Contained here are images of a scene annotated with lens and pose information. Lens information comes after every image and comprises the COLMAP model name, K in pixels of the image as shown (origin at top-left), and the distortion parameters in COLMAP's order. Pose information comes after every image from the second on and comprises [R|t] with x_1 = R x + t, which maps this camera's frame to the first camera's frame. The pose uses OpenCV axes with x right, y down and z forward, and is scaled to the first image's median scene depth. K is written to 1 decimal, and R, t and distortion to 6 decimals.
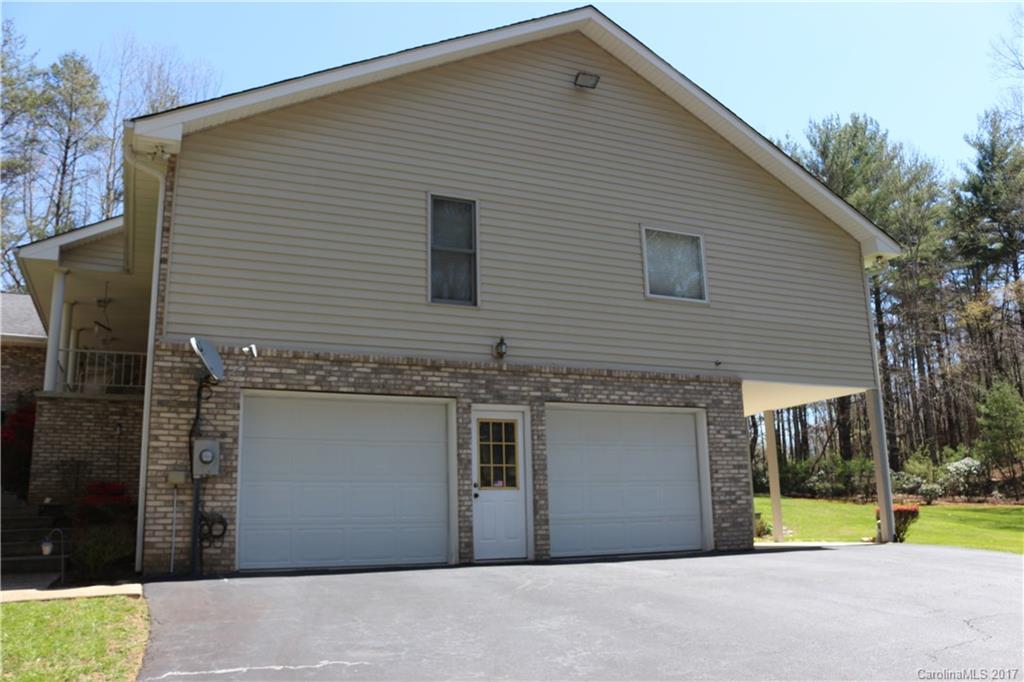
lens RADIAL K [[847.0, 0, 512.0], [0, 847.0, 341.0], [0, 0, 1]] dist [-0.137200, 0.002128]
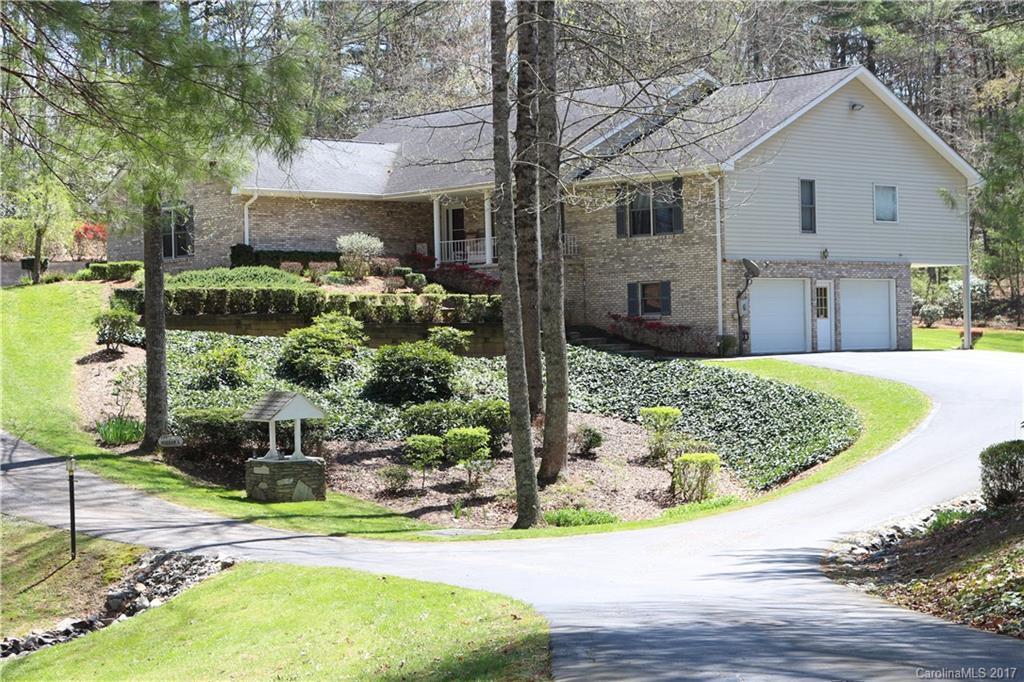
lens RADIAL K [[2093.0, 0, 512.0], [0, 2093.0, 341.0], [0, 0, 1]] dist [0.004973, 0.108147]
pose [[0.946705, 0.007075, 0.322025, -2.301278], [-0.074428, 0.977508, 0.197331, -0.709765], [-0.313386, -0.210781, 0.925938, -3.448662]]
